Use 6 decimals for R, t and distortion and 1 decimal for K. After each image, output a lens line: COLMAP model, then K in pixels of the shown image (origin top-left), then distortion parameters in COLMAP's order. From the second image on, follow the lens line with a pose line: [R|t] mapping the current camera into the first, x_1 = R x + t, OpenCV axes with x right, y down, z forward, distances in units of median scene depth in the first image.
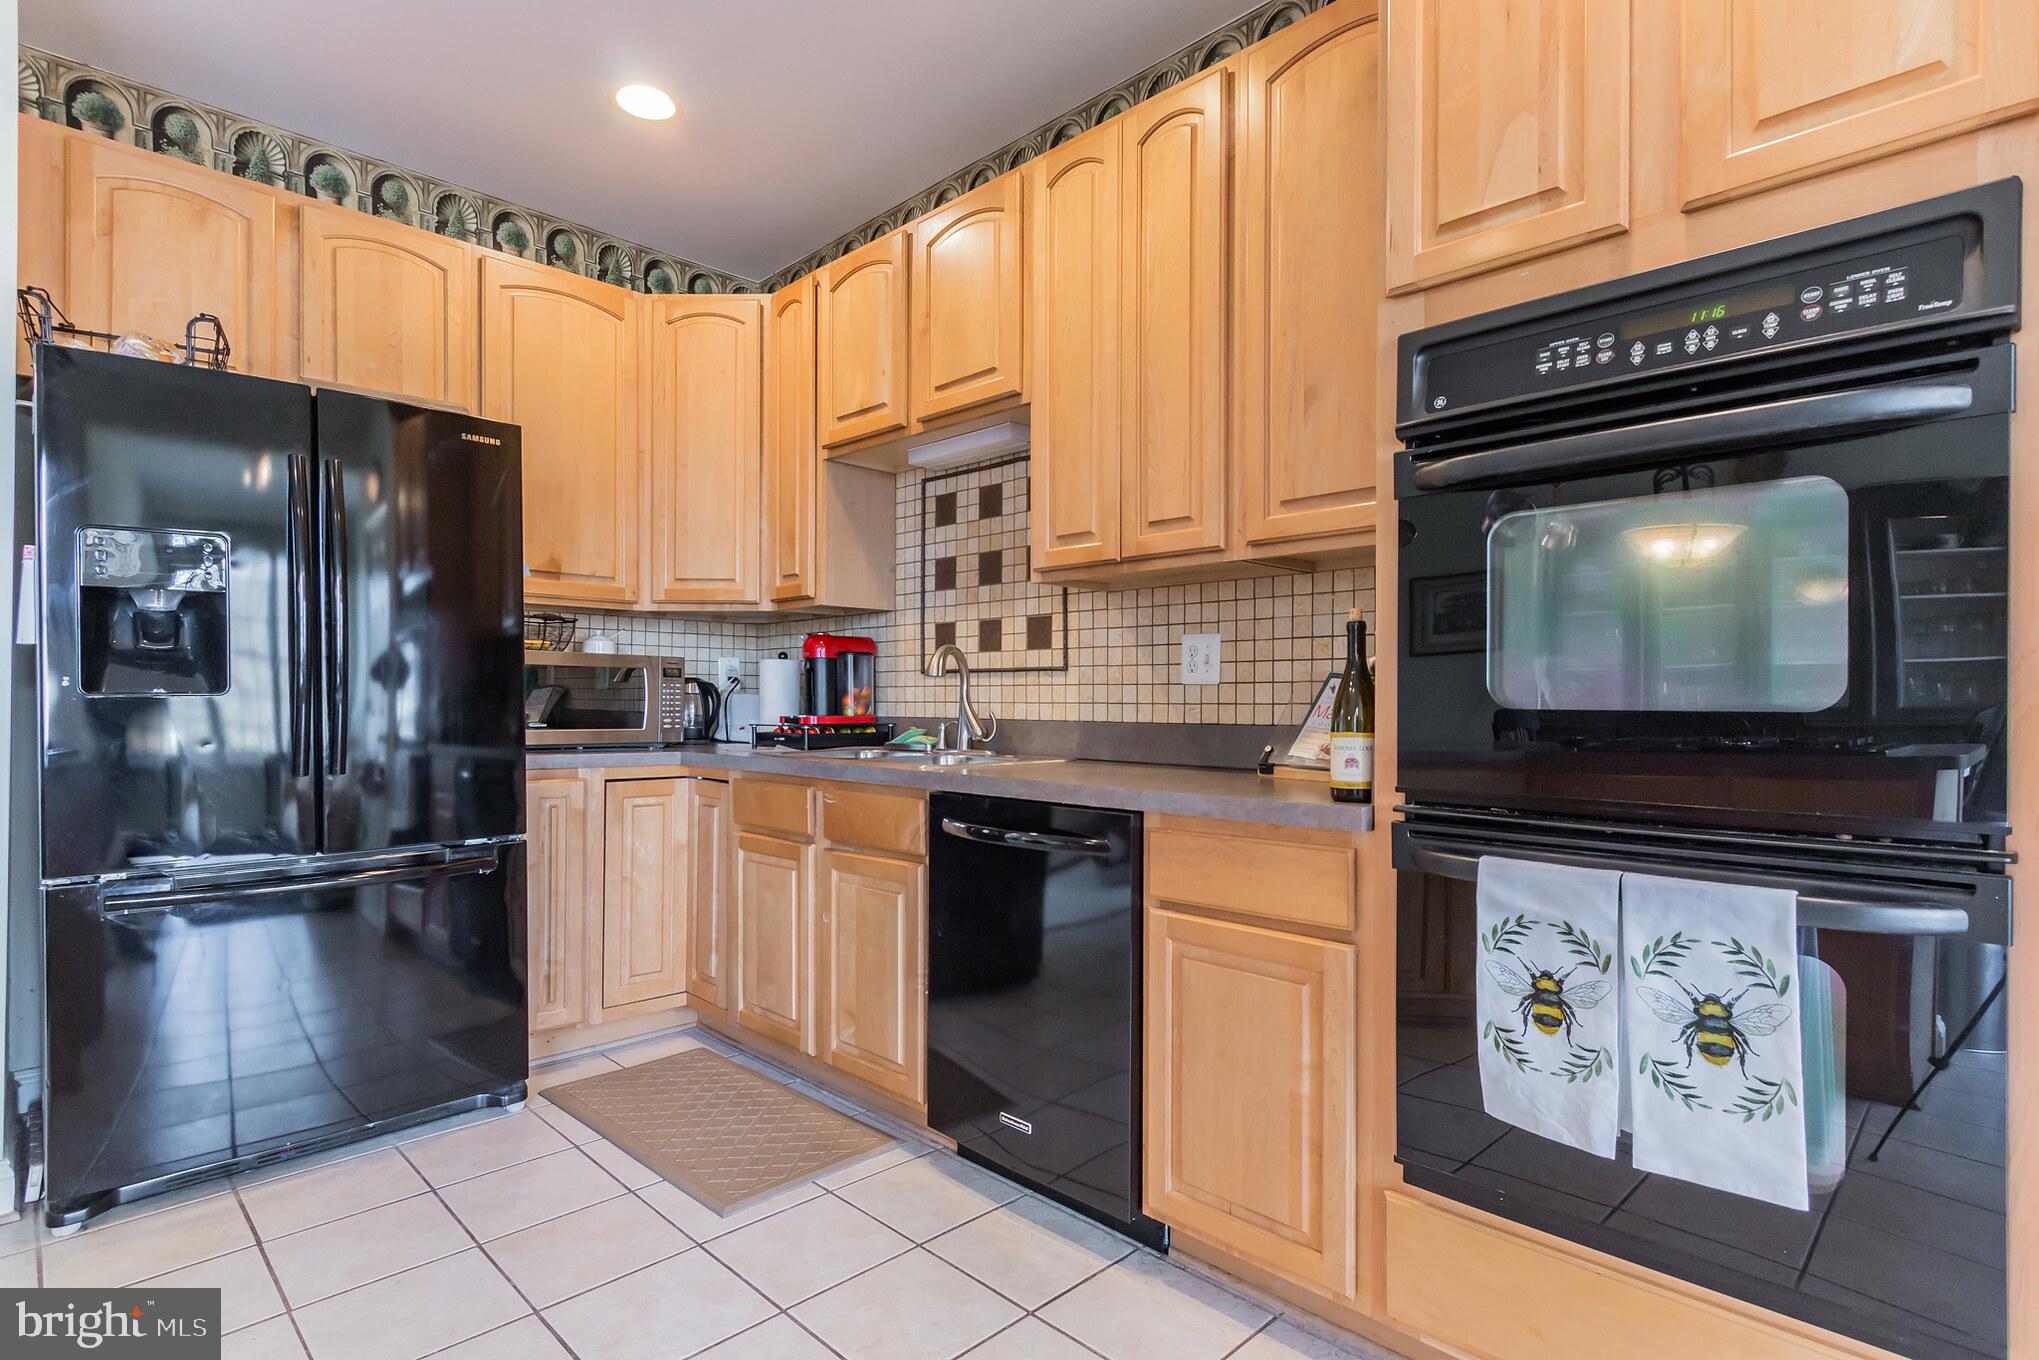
lens RADIAL K [[1020.1, 0, 1017.6], [0, 1020.1, 702.5], [0, 0, 1]] dist [0.000603, -0.000267]
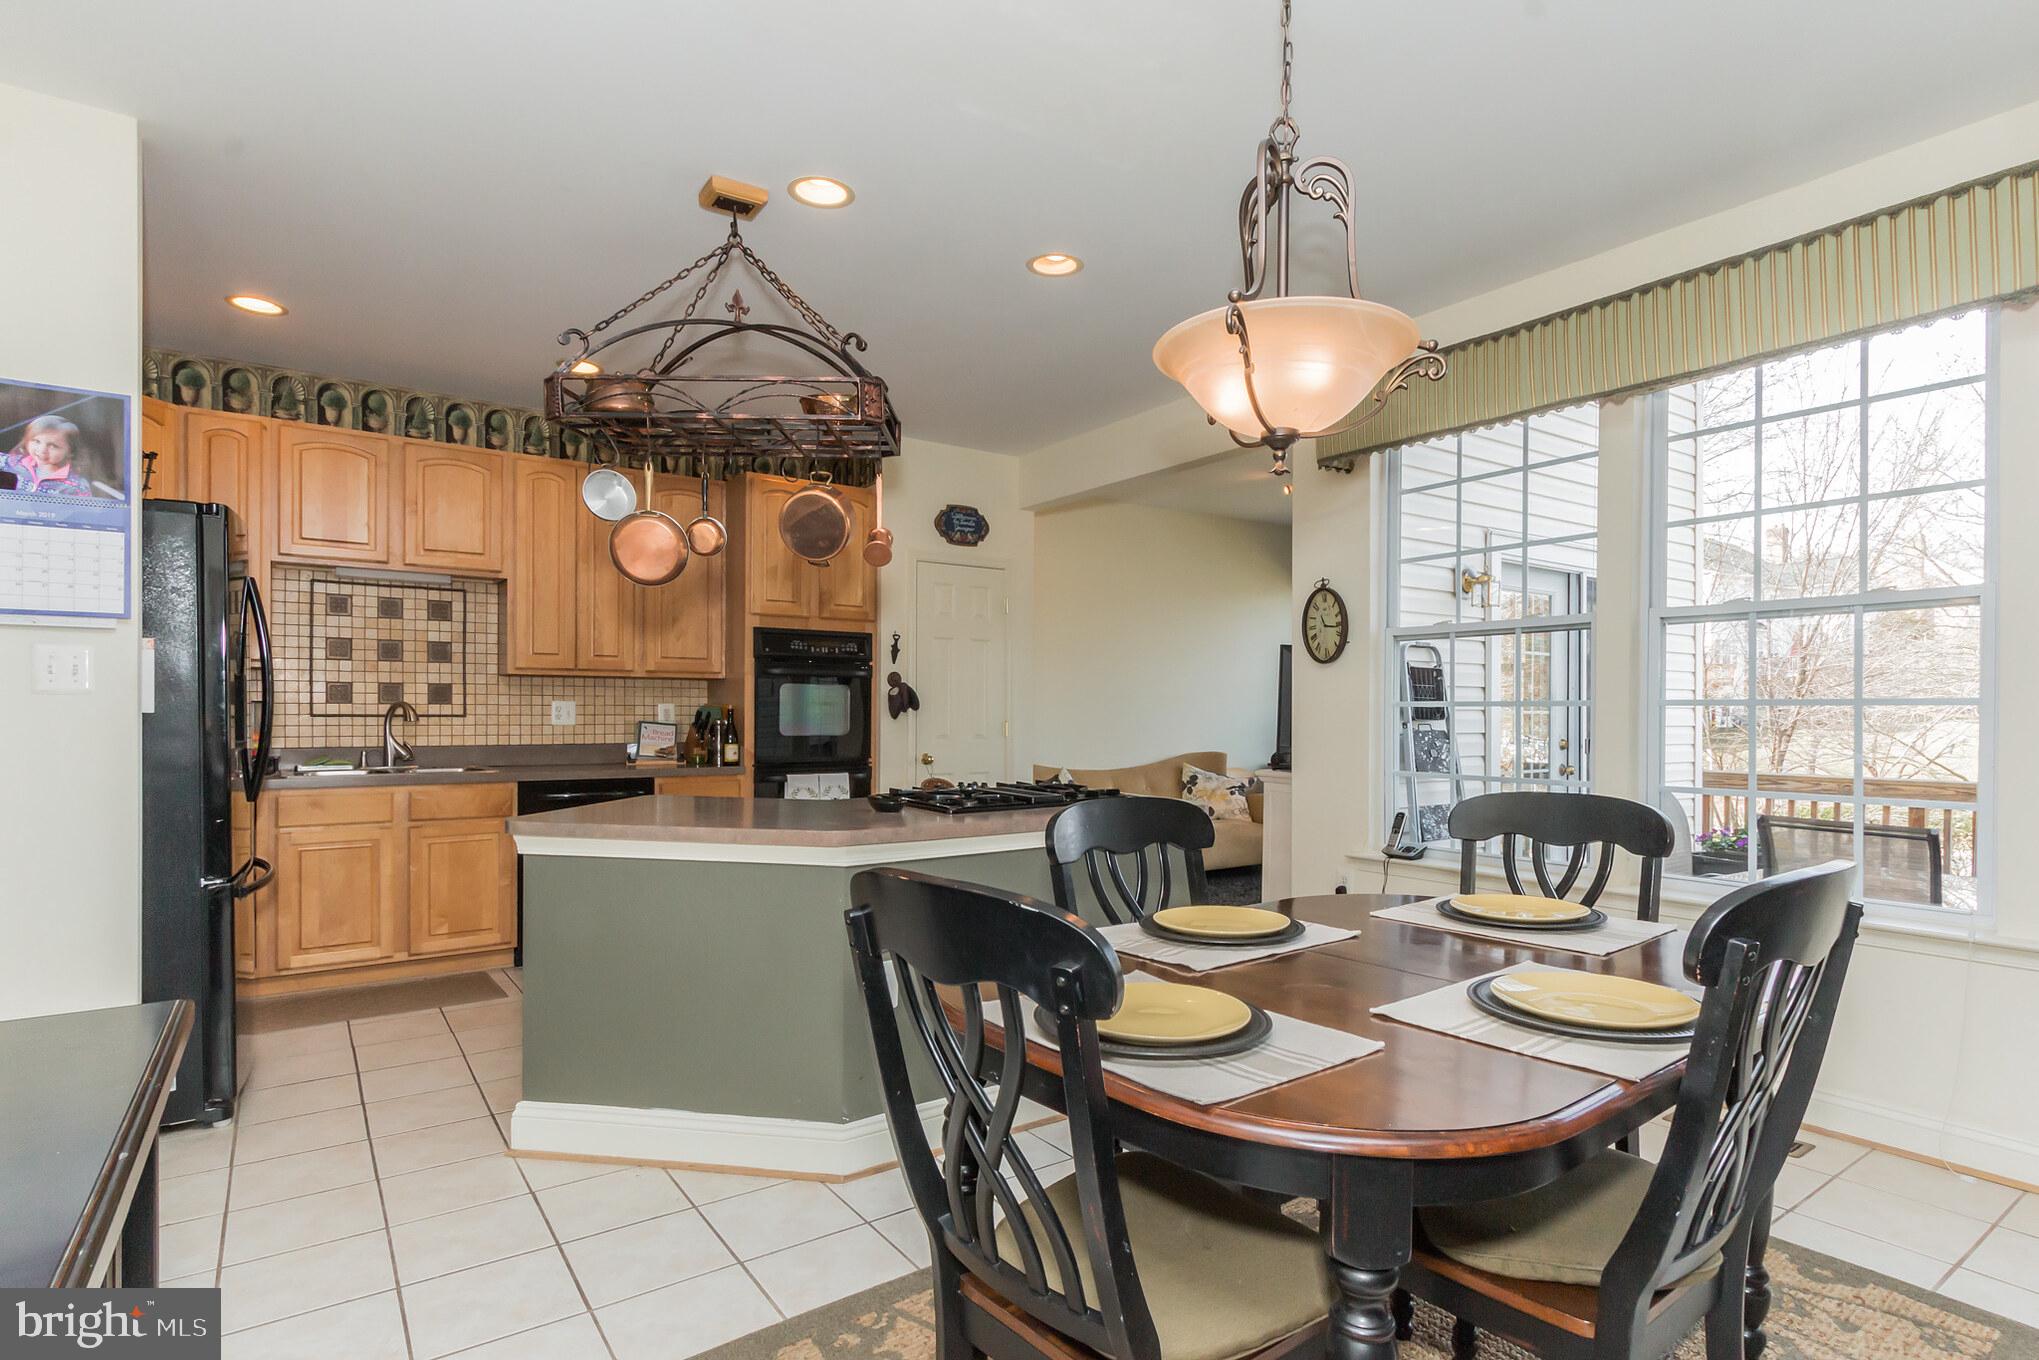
lens RADIAL K [[973.7, 0, 1007.8], [0, 973.7, 719.3], [0, 0, 1]] dist [-0.001079, -0.000107]
pose [[0.174020, -0.008794, 0.984703, -1.526923], [-0.001090, 0.999958, 0.009123, -0.046032], [-0.984741, -0.002661, 0.174003, -0.226168]]
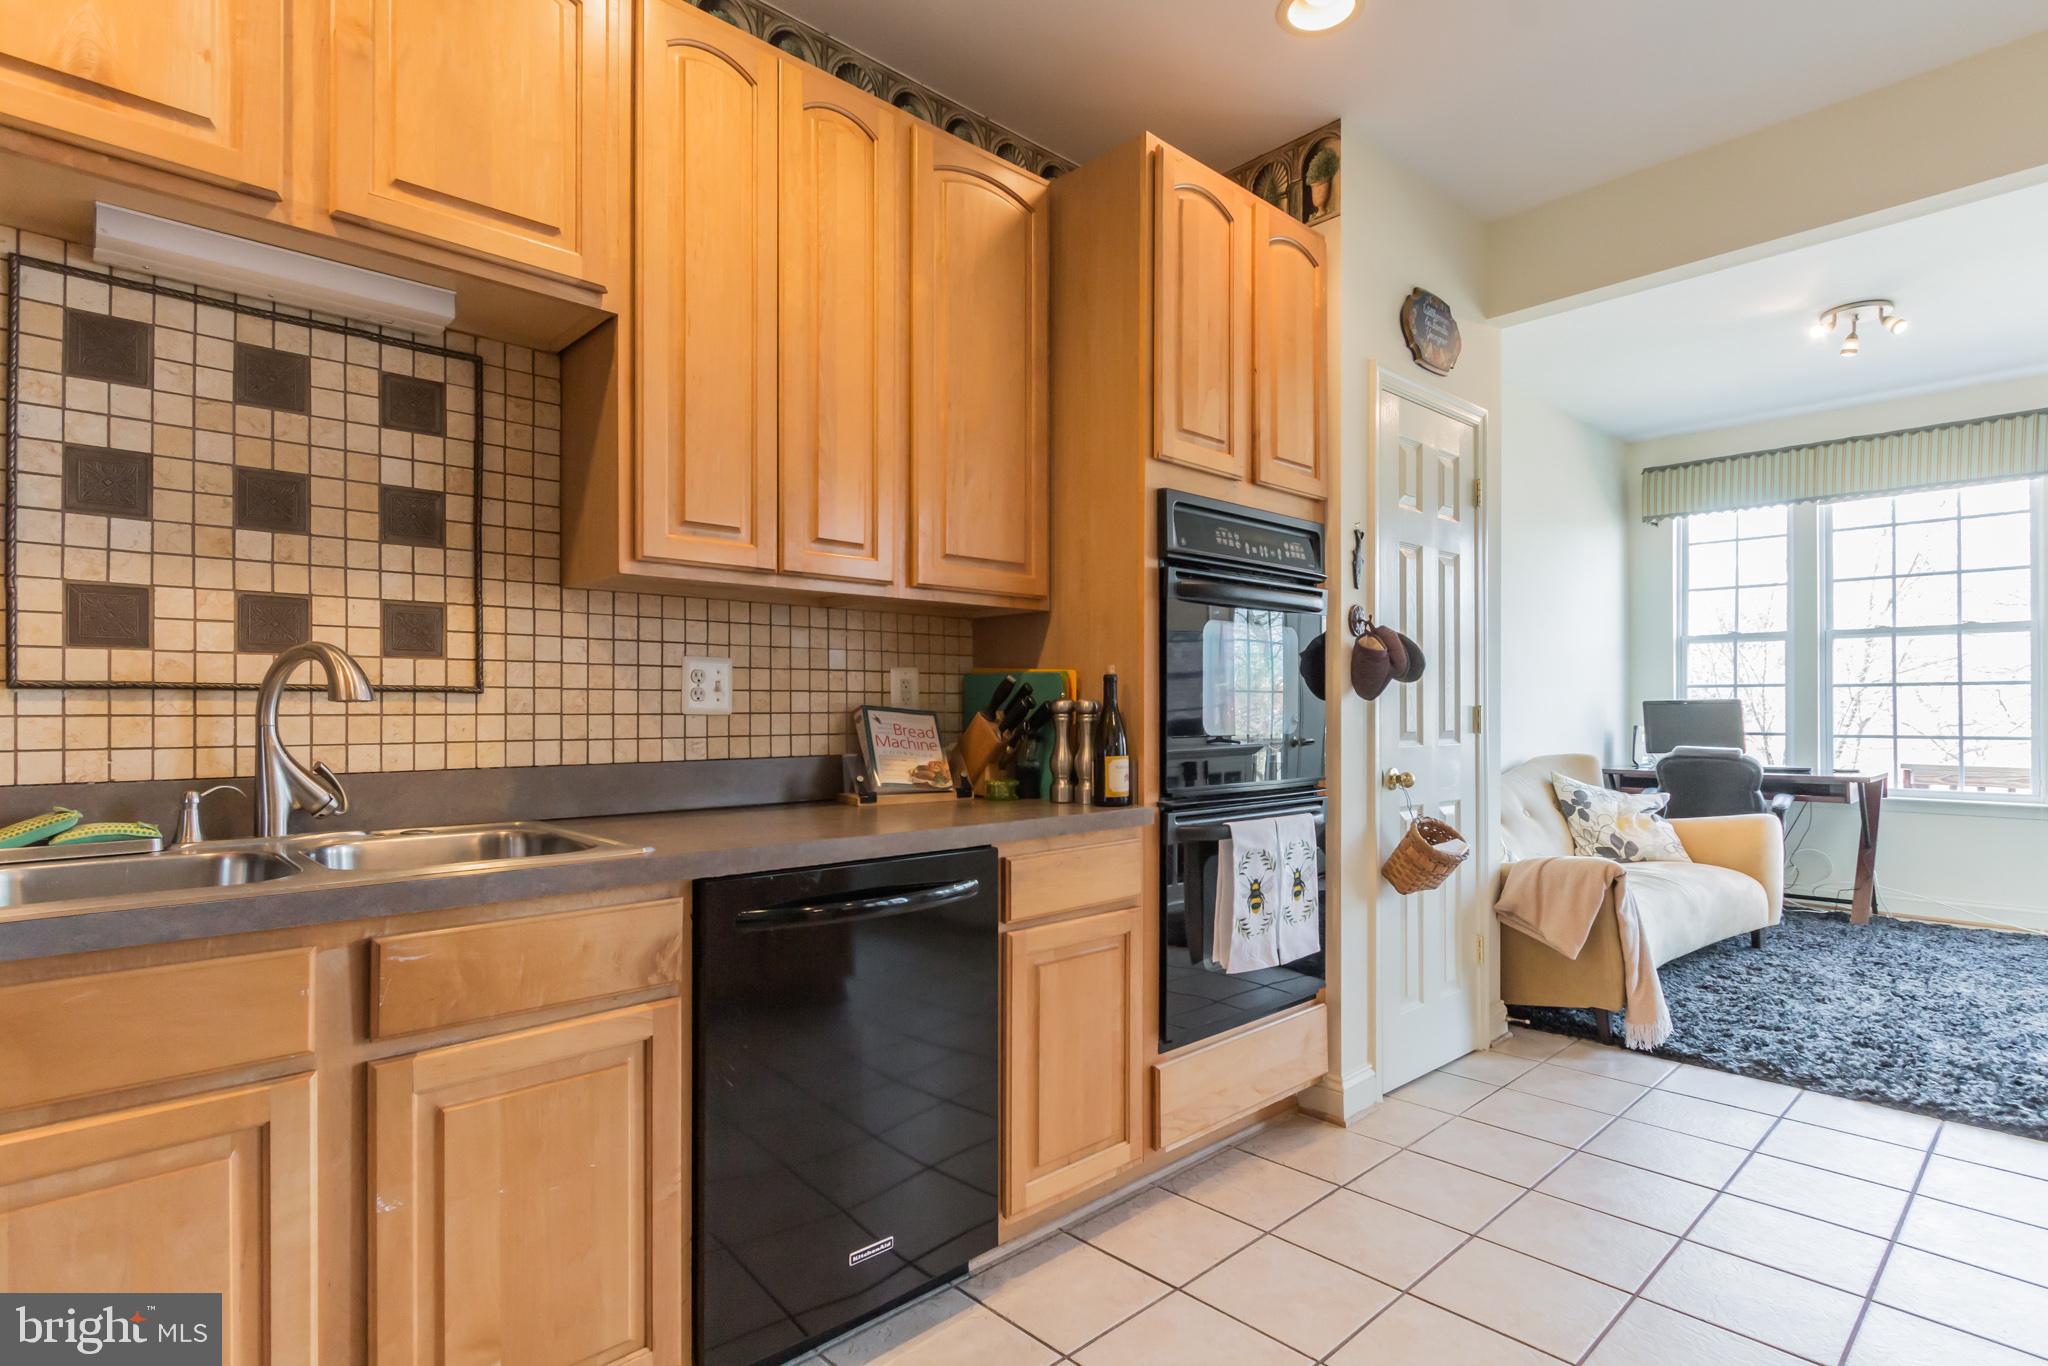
lens RADIAL K [[1000.3, 0, 1024.0], [0, 1000.3, 710.4], [0, 0, 1]] dist [-0.000194, -0.001124]
pose [[0.038029, -0.005692, 0.999260, -0.626748], [0.001903, 0.999982, 0.005624, -0.024216], [-0.999275, 0.001688, 0.038039, 0.656475]]
